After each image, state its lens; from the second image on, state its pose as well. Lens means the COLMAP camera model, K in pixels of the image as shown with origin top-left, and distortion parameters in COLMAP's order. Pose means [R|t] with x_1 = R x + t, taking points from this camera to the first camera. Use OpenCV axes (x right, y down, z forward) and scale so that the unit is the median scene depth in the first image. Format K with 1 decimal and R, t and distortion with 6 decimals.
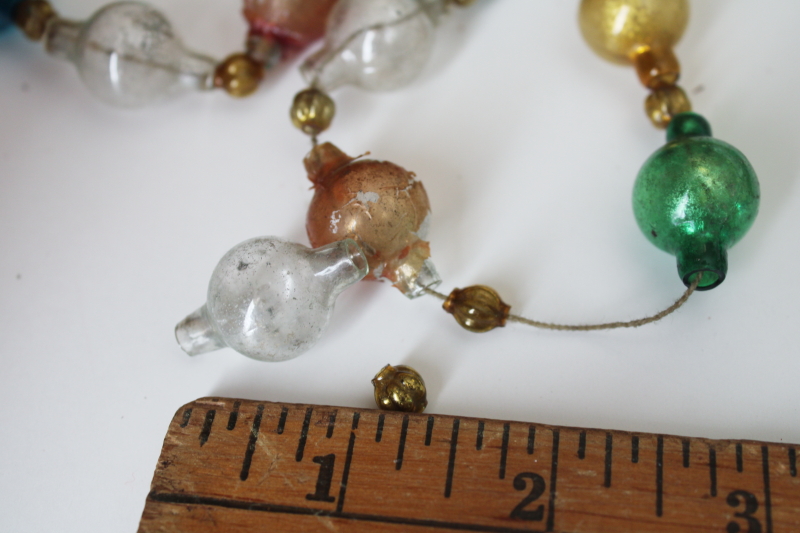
lens RADIAL K [[1238.1, 0, 400.0], [0, 1238.1, 266.5], [0, 0, 1]] dist [-0.249073, -0.003156]
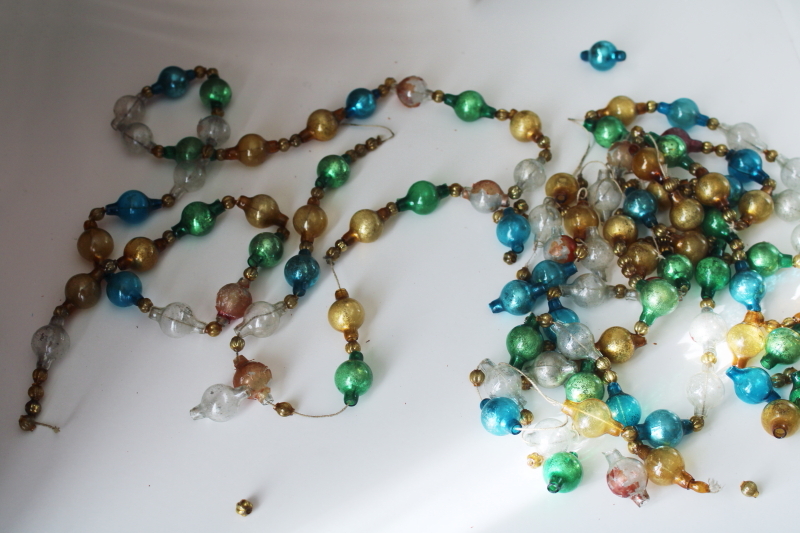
lens RADIAL K [[1238.1, 0, 400.0], [0, 1238.1, 266.5], [0, 0, 1]] dist [-0.249073, -0.003156]
pose [[0.998190, 0.048268, 0.035861, 0.222194], [-0.042961, 0.989731, -0.136335, 0.087032], [-0.042073, 0.134547, 0.990014, -2.160148]]
